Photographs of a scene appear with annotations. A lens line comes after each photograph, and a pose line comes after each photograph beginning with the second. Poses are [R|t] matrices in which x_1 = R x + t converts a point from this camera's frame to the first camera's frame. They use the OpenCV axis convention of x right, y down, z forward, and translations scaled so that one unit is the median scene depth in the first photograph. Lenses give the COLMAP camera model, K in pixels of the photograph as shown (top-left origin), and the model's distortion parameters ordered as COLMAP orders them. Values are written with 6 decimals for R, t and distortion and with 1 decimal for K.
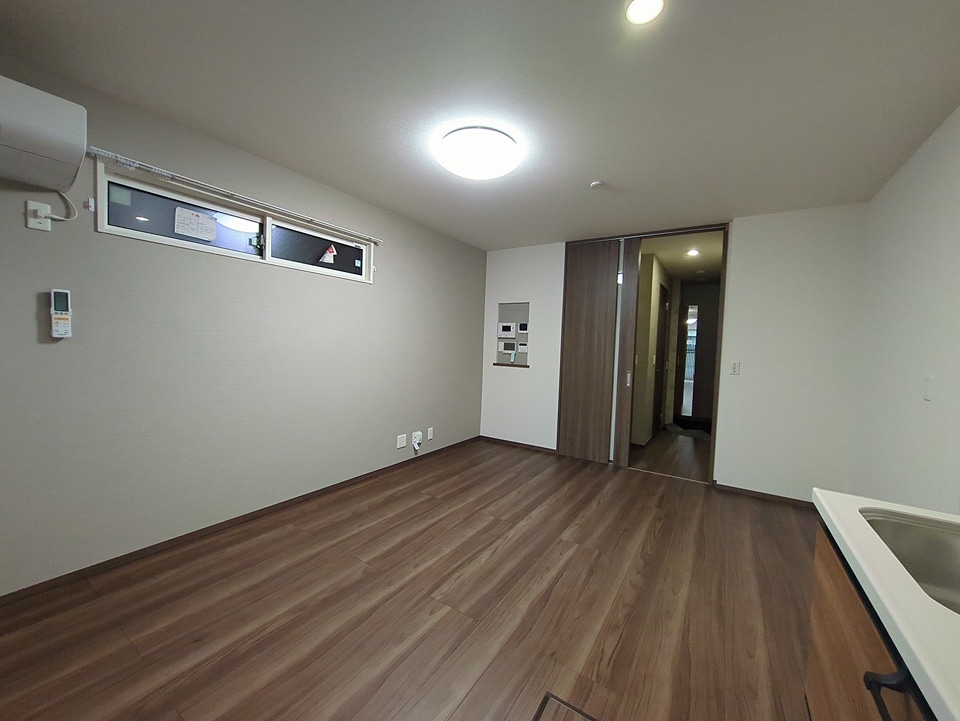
lens RADIAL K [[378.8, 0, 481.3], [0, 378.8, 358.4], [0, 0, 1]] dist [0.000512, 0.001389]
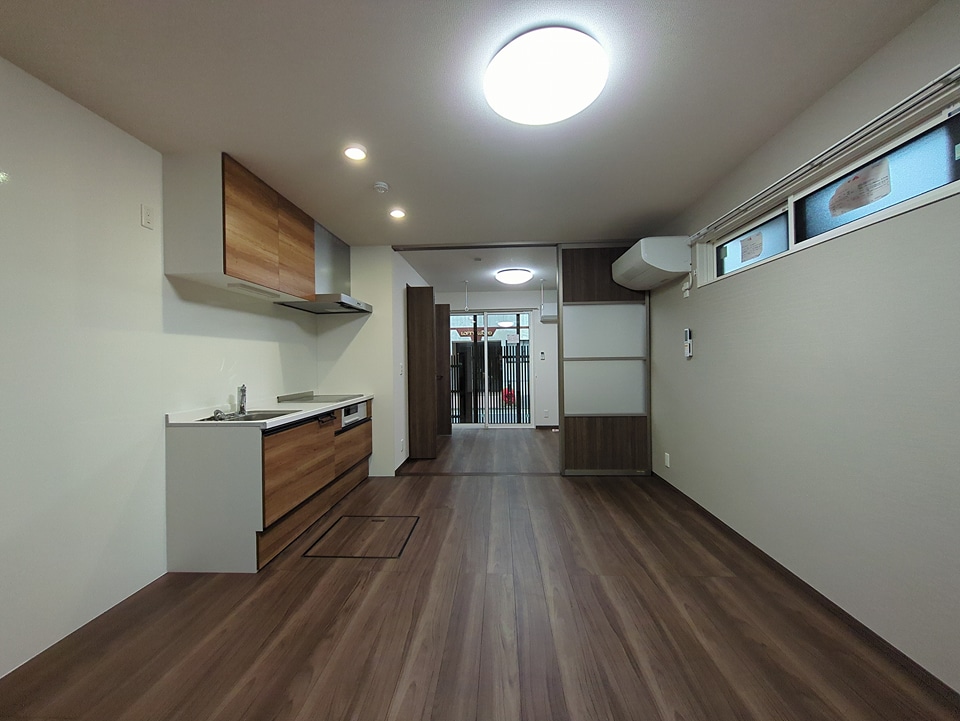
lens RADIAL K [[378.8, 0, 481.3], [0, 378.8, 358.5], [0, 0, 1]] dist [0.000512, 0.001389]
pose [[-0.863354, -0.024893, -0.503985, 0.286893], [-0.035922, 0.999280, 0.012180, -0.017495], [0.503319, 0.028620, -0.863627, 1.027979]]
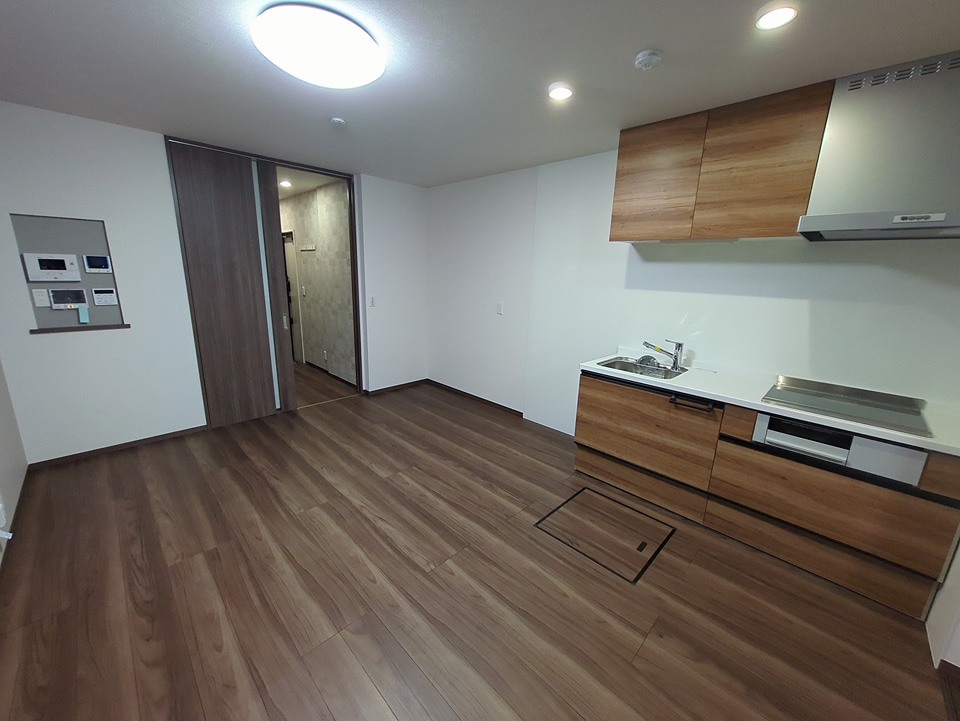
lens RADIAL K [[378.8, 0, 483.3], [0, 378.8, 358.2], [0, 0, 1]] dist [0.000512, 0.001389]
pose [[0.196526, -0.253588, 0.947138, -0.499785], [0.015163, 0.966647, 0.255665, -0.105915], [-0.980381, -0.035884, 0.193816, 0.360260]]
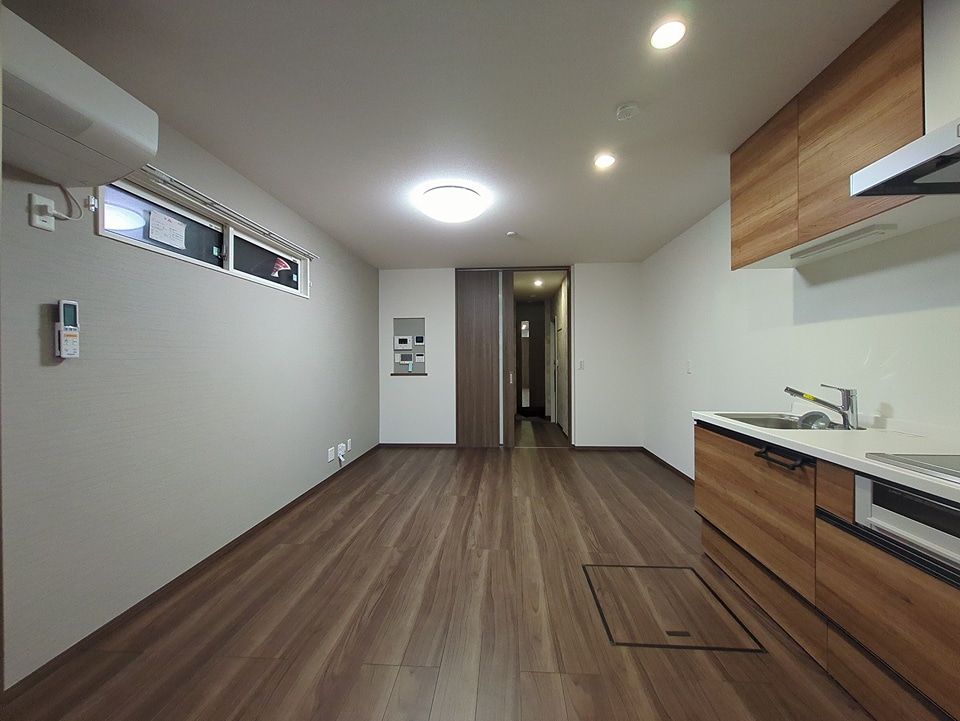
lens RADIAL K [[378.8, 0, 482.5], [0, 378.8, 358.7], [0, 0, 1]] dist [0.000512, 0.001389]
pose [[0.869423, -0.039934, 0.492451, -0.371088], [0.056269, 0.998246, -0.018392, 0.006732], [-0.490853, 0.043700, 0.870146, -0.089116]]
